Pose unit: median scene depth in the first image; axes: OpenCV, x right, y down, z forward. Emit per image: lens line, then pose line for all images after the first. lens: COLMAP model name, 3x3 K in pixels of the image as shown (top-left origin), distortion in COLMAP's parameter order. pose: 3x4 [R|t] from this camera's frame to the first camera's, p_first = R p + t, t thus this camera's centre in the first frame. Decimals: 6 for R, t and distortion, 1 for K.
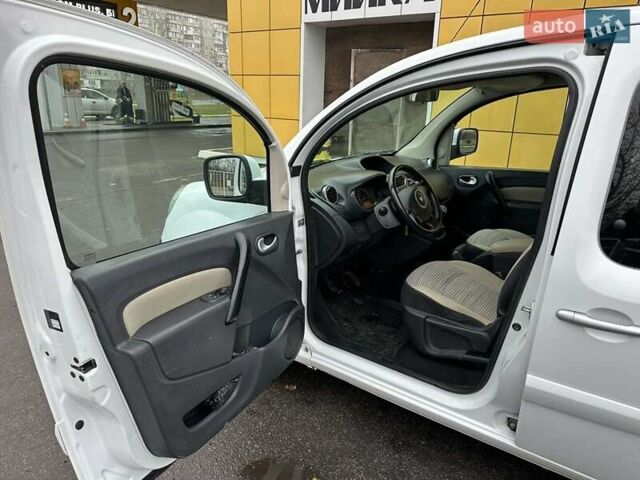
lens RADIAL K [[450.2, 0, 323.9], [0, 450.2, 235.0], [0, 0, 1]] dist [0.114120, -0.202082]
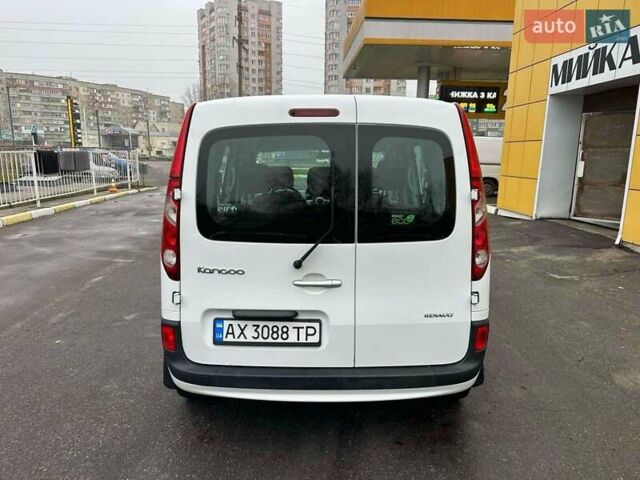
lens RADIAL K [[452.3, 0, 320.0], [0, 452.3, 240.0], [0, 0, 1]] dist [0.073845, -0.080178]
pose [[0.598741, 0.126776, -0.790846, 1.242803], [-0.228582, 0.973376, -0.017021, 0.058696], [0.767632, 0.190964, 0.611779, -0.103018]]
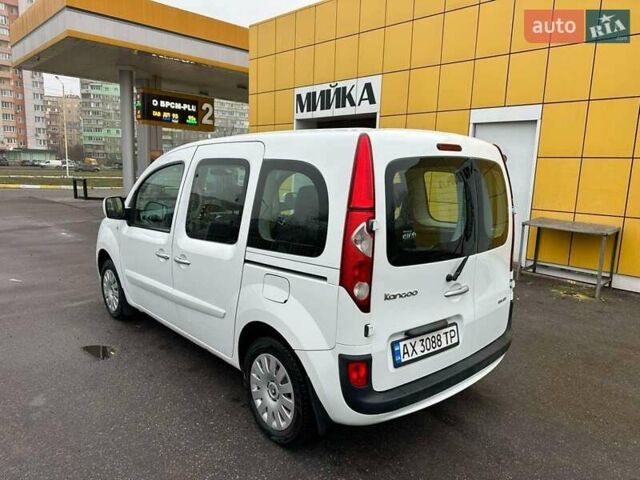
lens RADIAL K [[450.9, 0, 318.7], [0, 450.9, 239.4], [0, 0, 1]] dist [0.074460, -0.094843]
pose [[0.977151, 0.034569, -0.209715, 0.699998], [-0.065047, 0.987981, -0.140222, 0.139088], [0.202347, 0.150660, 0.967656, -0.473534]]
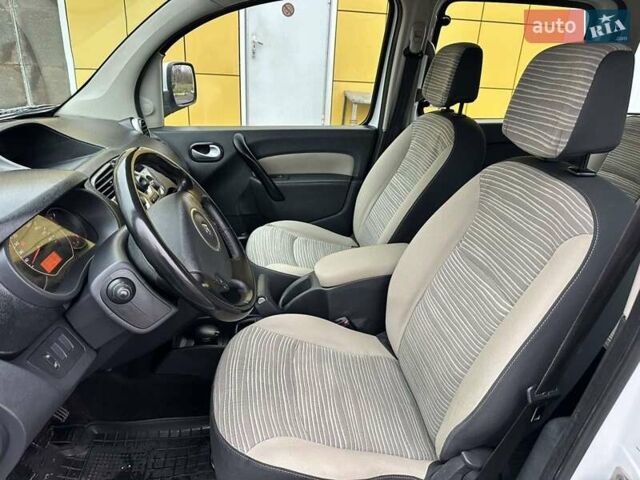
lens RADIAL K [[461.4, 0, 321.6], [0, 461.4, 244.9], [0, 0, 1]] dist [-0.006390, -0.008247]
pose [[0.747247, -0.239779, 0.619780, 0.019829], [0.158335, 0.970018, 0.184380, -0.076498], [-0.645408, -0.039644, 0.762808, 0.376204]]
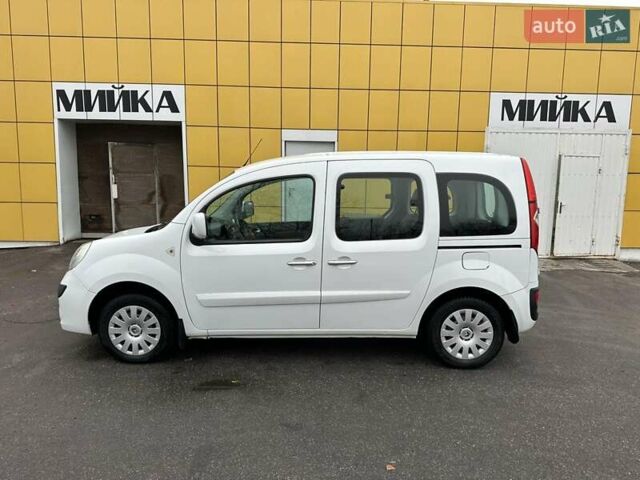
lens RADIAL K [[450.9, 0, 318.7], [0, 450.9, 239.4], [0, 0, 1]] dist [0.074460, -0.094843]
pose [[0.818777, -0.083997, 0.567934, -0.403932], [0.174539, 0.978835, -0.106859, 0.120167], [-0.546937, 0.186620, 0.816108, -0.453799]]
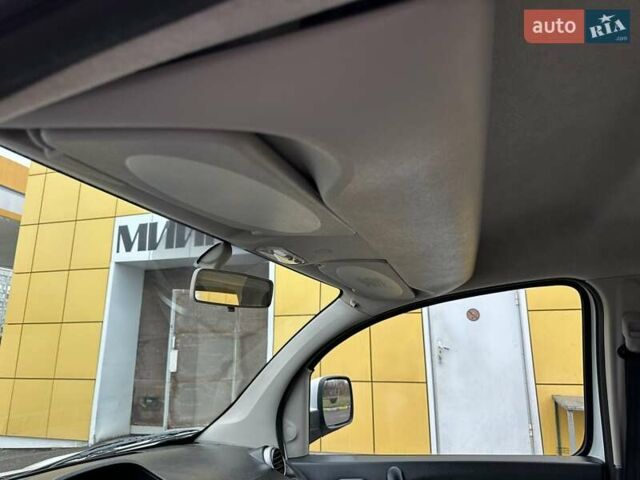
lens RADIAL K [[450.9, 0, 318.7], [0, 450.9, 239.4], [0, 0, 1]] dist [0.074460, -0.094843]
pose [[0.949729, 0.045921, 0.309686, 0.114076], [0.119800, 0.860591, -0.495007, -0.100947], [-0.289244, 0.507223, 0.811827, 0.445274]]
